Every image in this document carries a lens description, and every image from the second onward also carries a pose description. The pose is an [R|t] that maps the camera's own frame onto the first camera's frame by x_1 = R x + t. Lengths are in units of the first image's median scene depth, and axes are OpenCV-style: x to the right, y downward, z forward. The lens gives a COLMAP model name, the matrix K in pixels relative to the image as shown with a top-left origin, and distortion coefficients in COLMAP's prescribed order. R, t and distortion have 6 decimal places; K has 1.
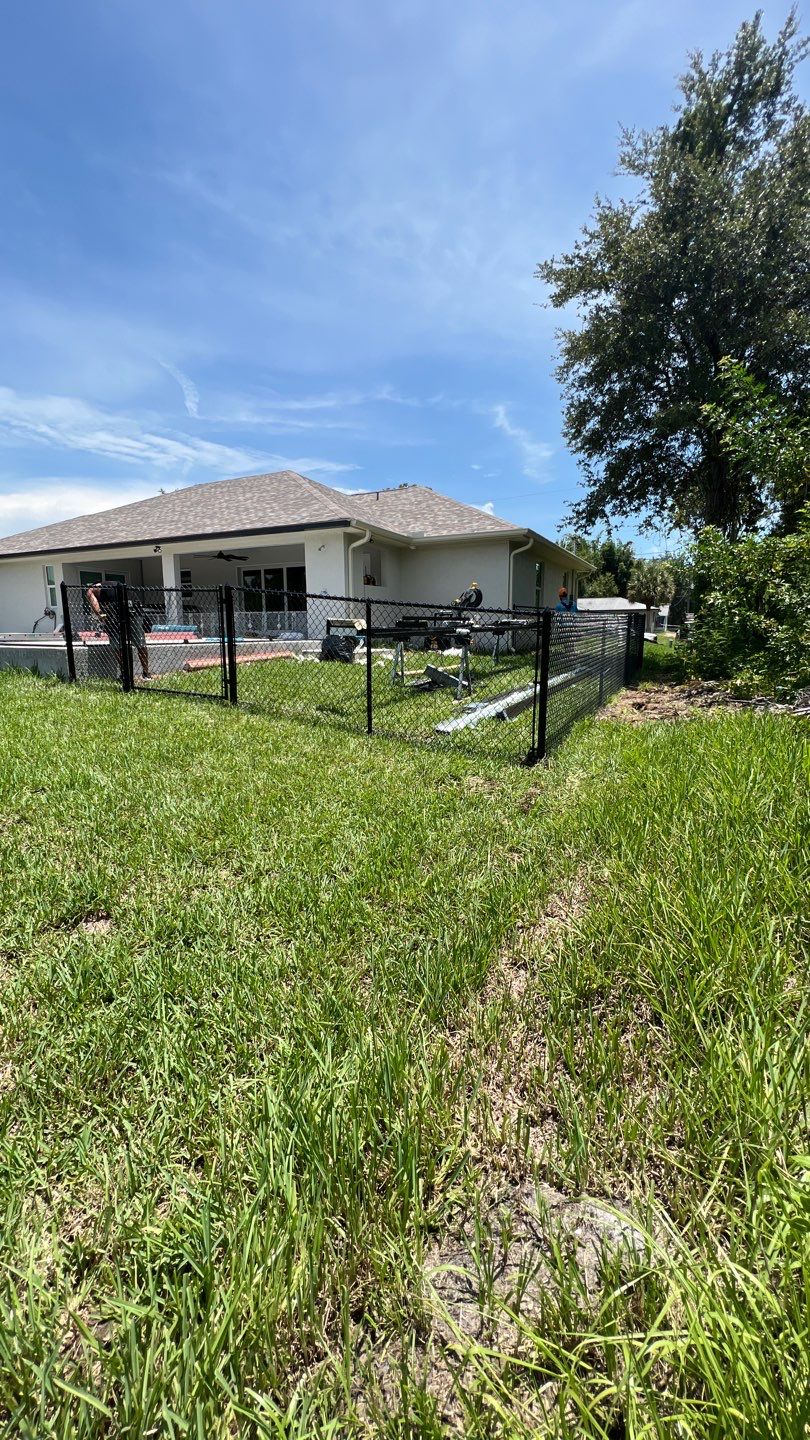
lens RADIAL K [[587.7, 0, 405.0], [0, 587.7, 720.0], [0, 0, 1]] dist [-0.000255, -0.000297]
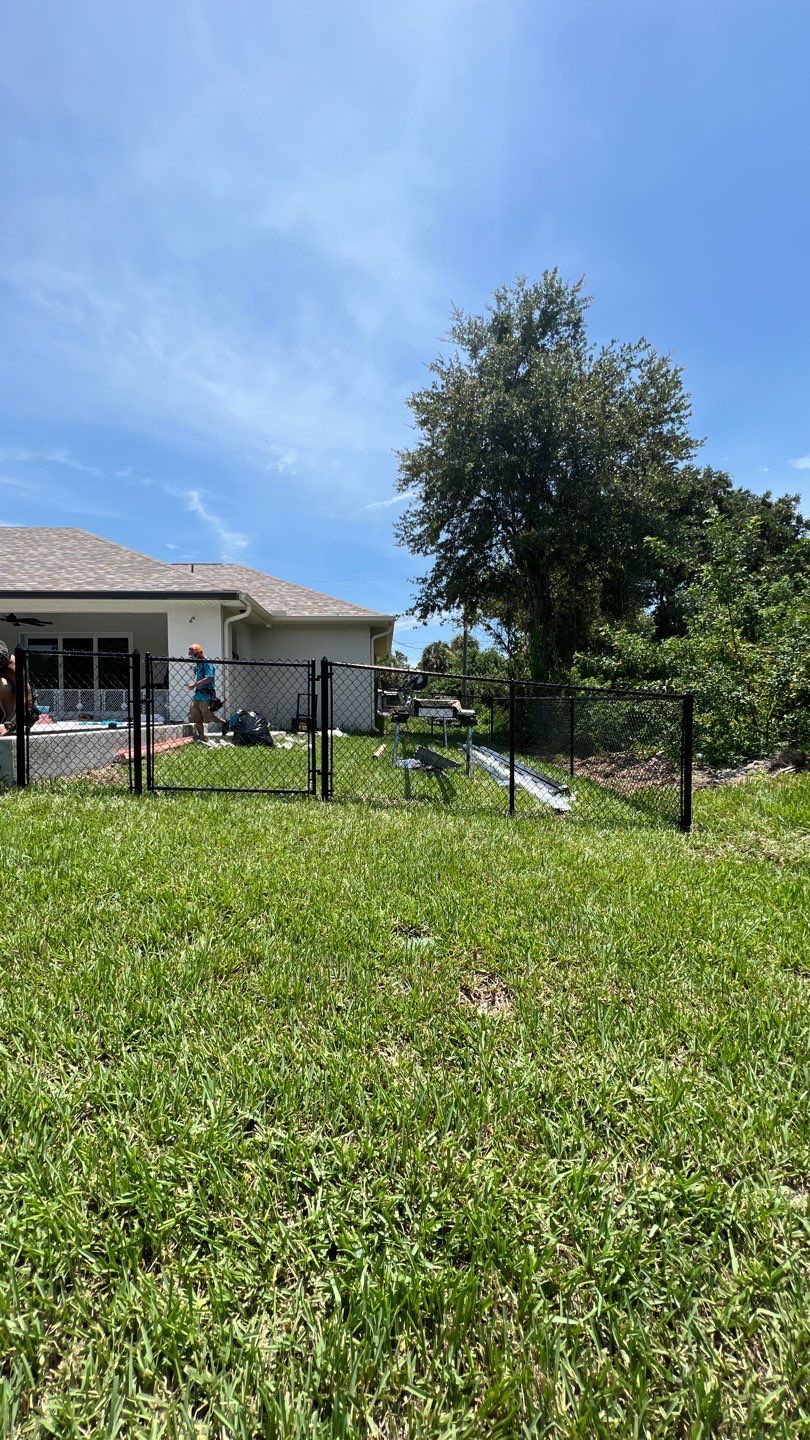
lens RADIAL K [[587.7, 0, 405.0], [0, 587.7, 720.0], [0, 0, 1]] dist [-0.000255, -0.000297]
pose [[0.876835, -0.008895, 0.480709, -0.206422], [0.073960, 0.990424, -0.116580, -0.011094], [-0.475068, 0.137774, 0.869096, 0.069079]]
